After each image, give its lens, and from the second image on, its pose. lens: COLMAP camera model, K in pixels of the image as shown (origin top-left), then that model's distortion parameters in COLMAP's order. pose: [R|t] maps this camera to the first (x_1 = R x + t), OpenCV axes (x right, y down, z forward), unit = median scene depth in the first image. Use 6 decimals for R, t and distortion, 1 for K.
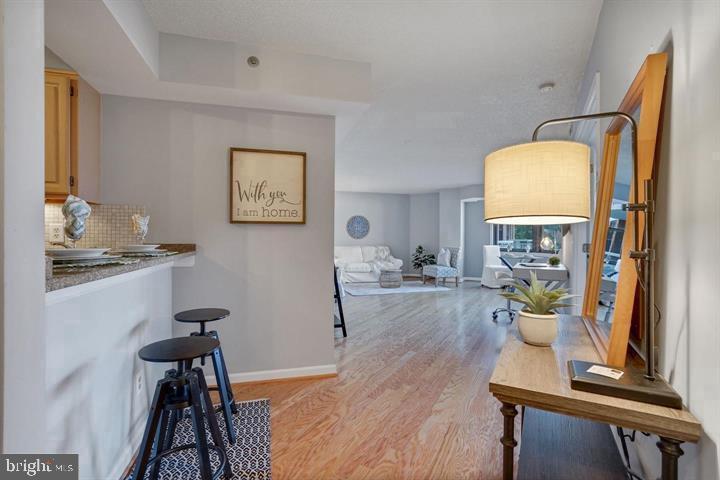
lens RADIAL K [[329.5, 0, 361.3], [0, 329.5, 238.5], [0, 0, 1]] dist [-0.049030, 0.022070]
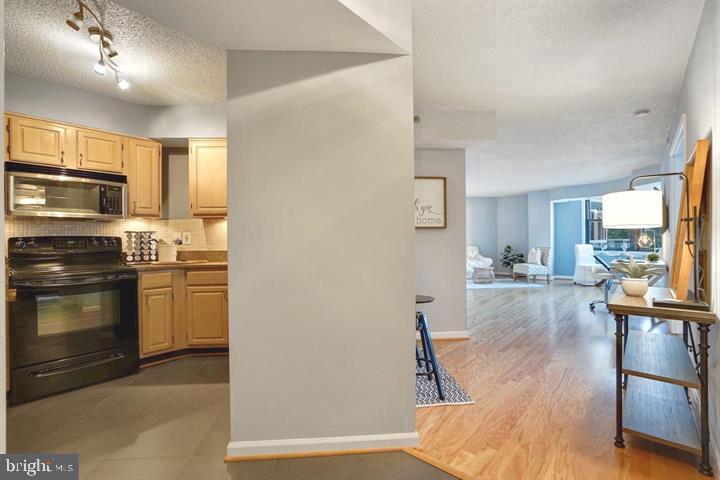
lens RADIAL K [[329.5, 0, 361.3], [0, 329.5, 238.5], [0, 0, 1]] dist [-0.049030, 0.022070]
pose [[0.978036, -0.011471, -0.208121, -0.080347], [0.010370, 0.999926, -0.006379, 0.001690], [0.208178, 0.004081, 0.978082, -0.151007]]
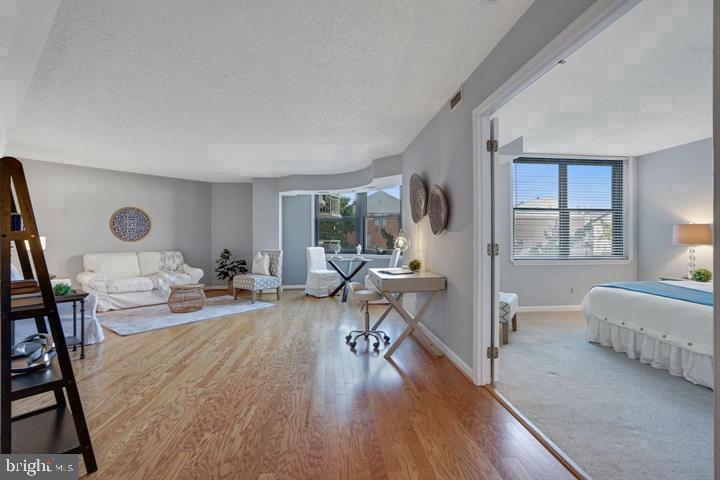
lens RADIAL K [[334.4, 0, 359.3], [0, 334.4, 235.9], [0, 0, 1]] dist [-0.041705, 0.021897]
pose [[0.829062, -0.004735, 0.559136, 0.000558], [0.010980, 0.999909, -0.007814, -0.000161], [-0.559049, 0.012618, 0.829039, 0.217628]]
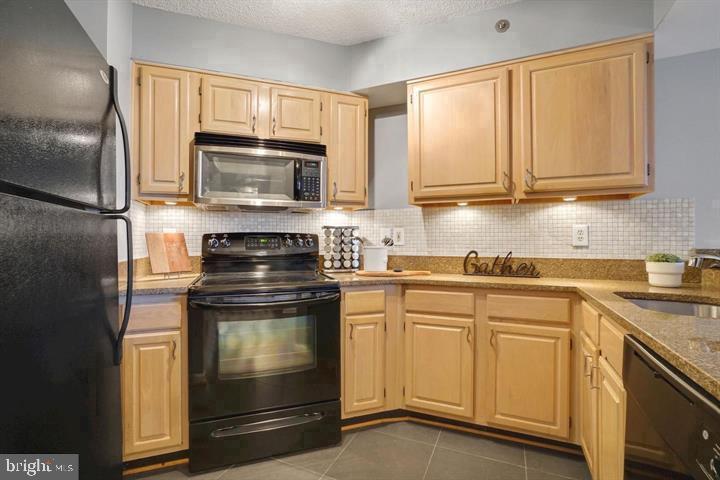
lens RADIAL K [[331.4, 0, 358.1], [0, 331.4, 240.4], [0, 0, 1]] dist [-0.053021, 0.021507]
pose [[0.754931, 0.000163, -0.655804, -0.235865], [-0.004121, 0.999981, -0.004495, 0.000984], [0.655791, 0.006096, 0.754918, -0.019881]]
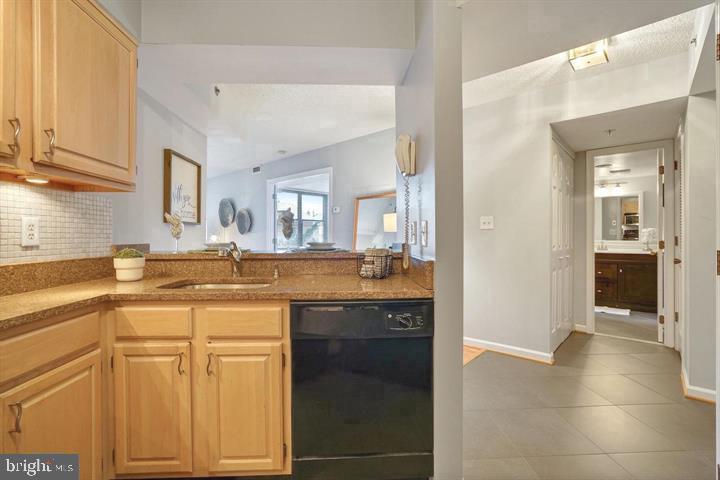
lens RADIAL K [[329.5, 0, 361.3], [0, 329.5, 238.5], [0, 0, 1]] dist [-0.049030, 0.022070]
pose [[0.217320, -0.011756, 0.976030, -0.409258], [0.005587, 0.999926, 0.010800, -0.001733], [-0.976084, 0.003106, 0.217370, 0.060953]]
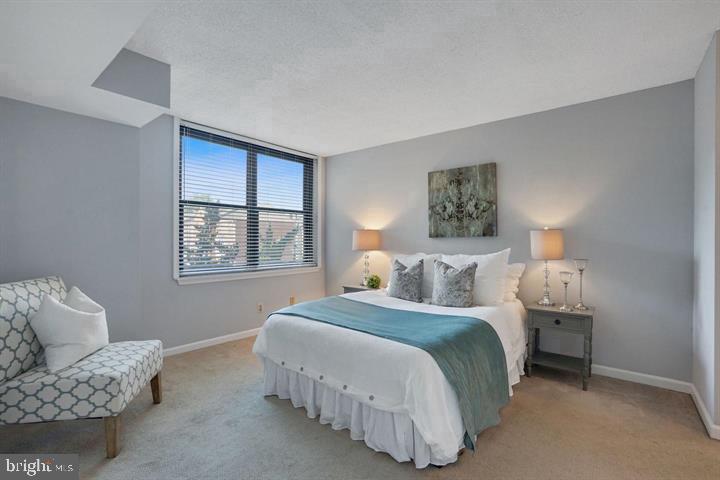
lens RADIAL K [[331.4, 0, 358.1], [0, 331.4, 240.4], [0, 0, 1]] dist [-0.053021, 0.021507]
pose [[0.191724, -0.008580, 0.981411, 0.255863], [0.009079, 0.999935, 0.006968, -0.004313], [-0.981407, 0.007574, 0.191789, 0.276120]]
